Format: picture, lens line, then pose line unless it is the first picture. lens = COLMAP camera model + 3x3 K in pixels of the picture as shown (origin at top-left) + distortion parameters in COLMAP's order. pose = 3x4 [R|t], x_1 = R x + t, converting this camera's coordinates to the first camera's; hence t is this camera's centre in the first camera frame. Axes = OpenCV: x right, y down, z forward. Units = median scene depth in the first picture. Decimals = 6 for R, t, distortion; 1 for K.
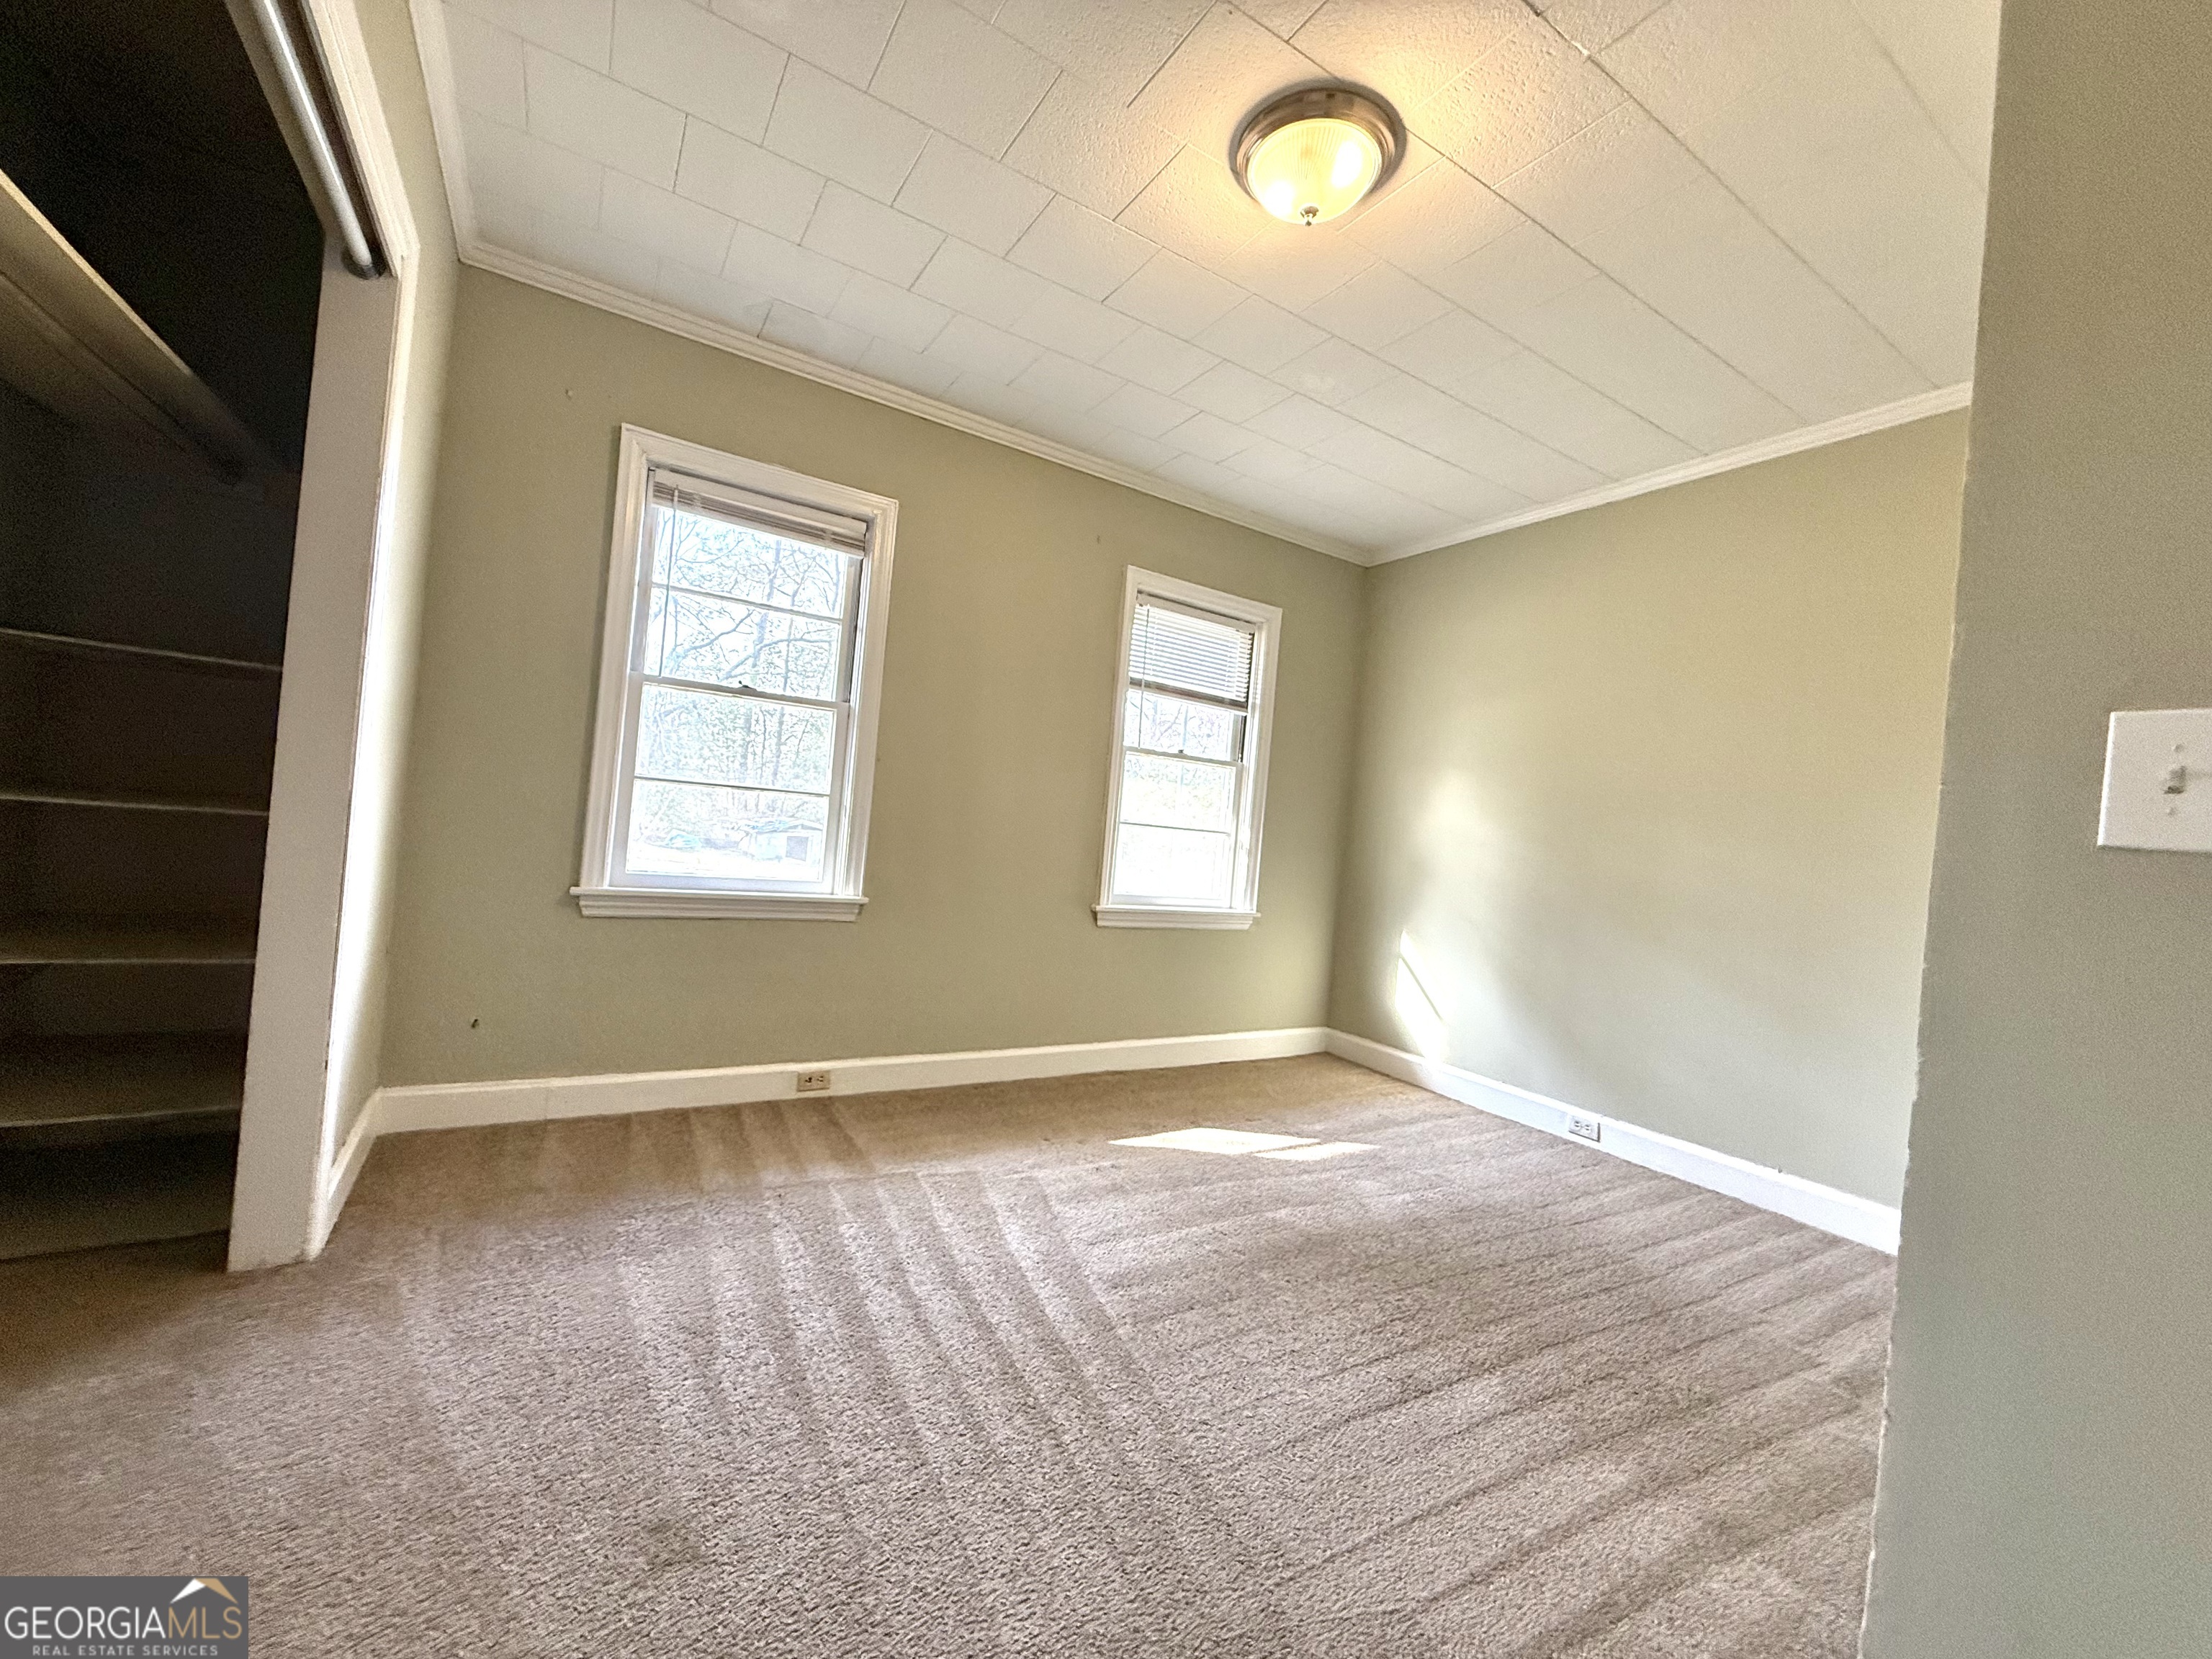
lens RADIAL K [[871.7, 0, 1103.2], [0, 871.7, 826.7], [0, 0, 1]] dist [-0.000401, 0.000196]
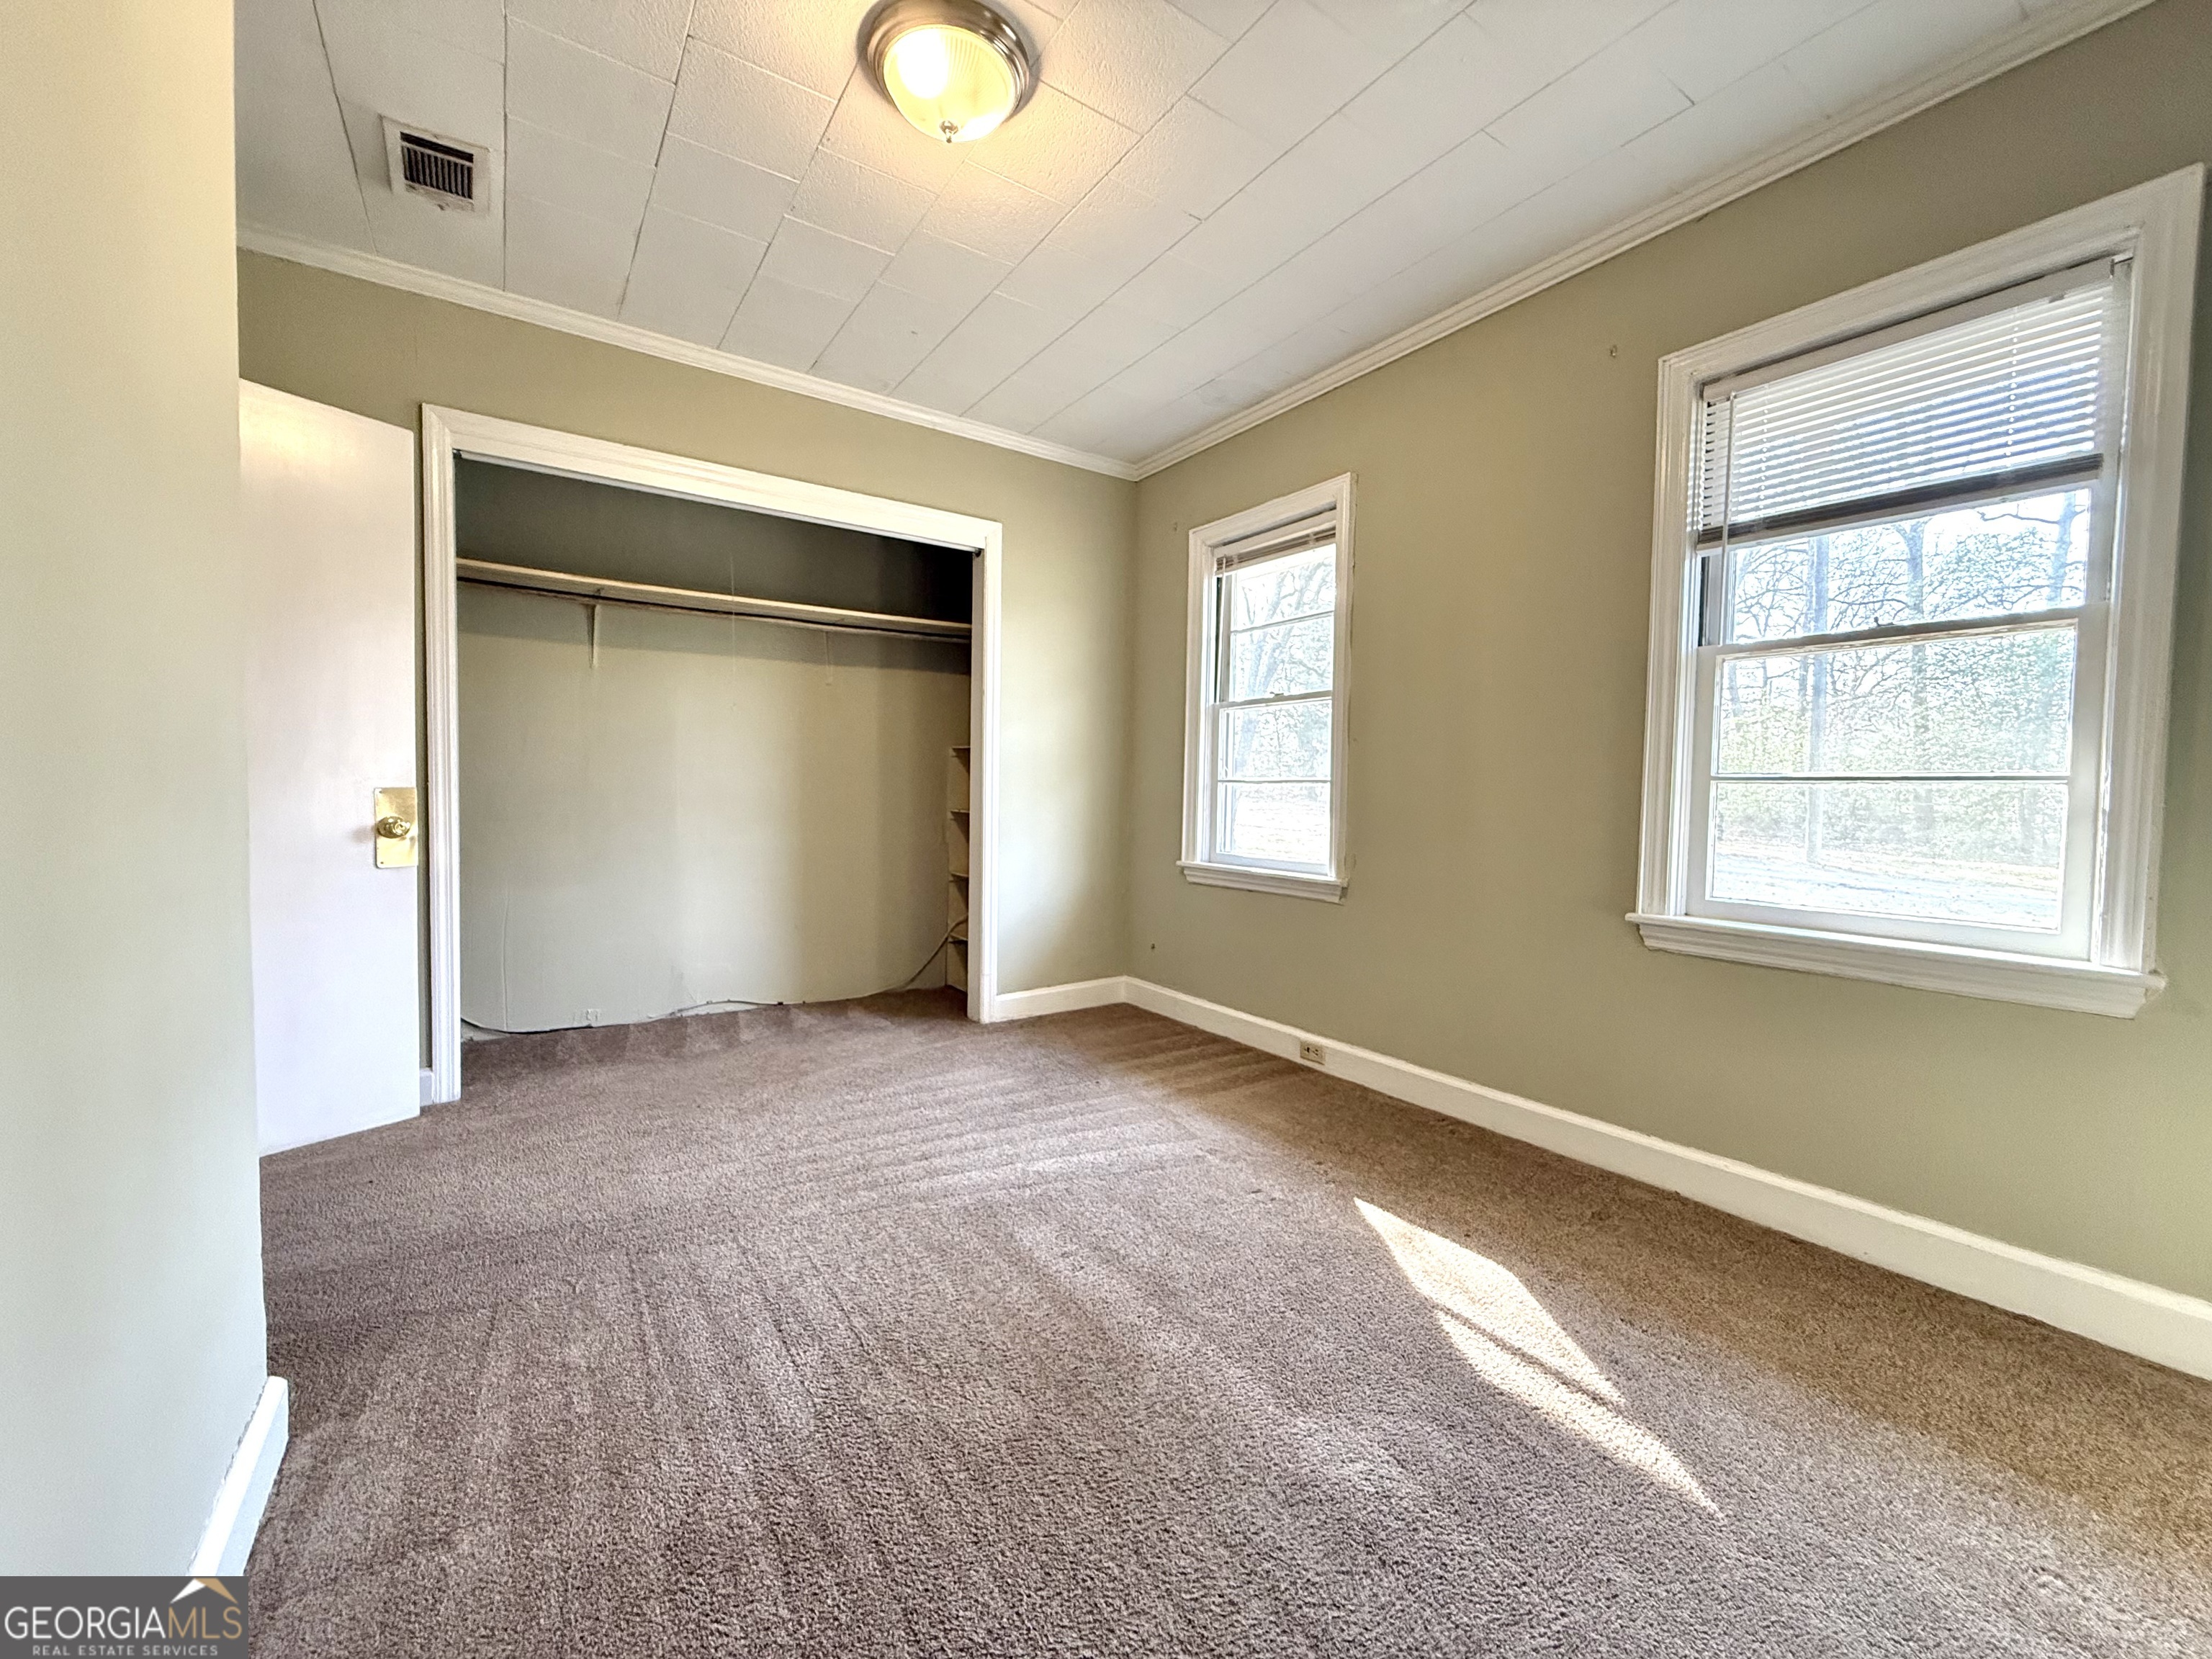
lens RADIAL K [[871.7, 0, 1103.2], [0, 871.7, 826.7], [0, 0, 1]] dist [-0.000401, 0.000196]
pose [[0.052926, -0.048361, -0.997427, 0.728608], [-0.006523, 0.998789, -0.048773, 0.073876], [0.998577, 0.009088, 0.052546, 0.701049]]
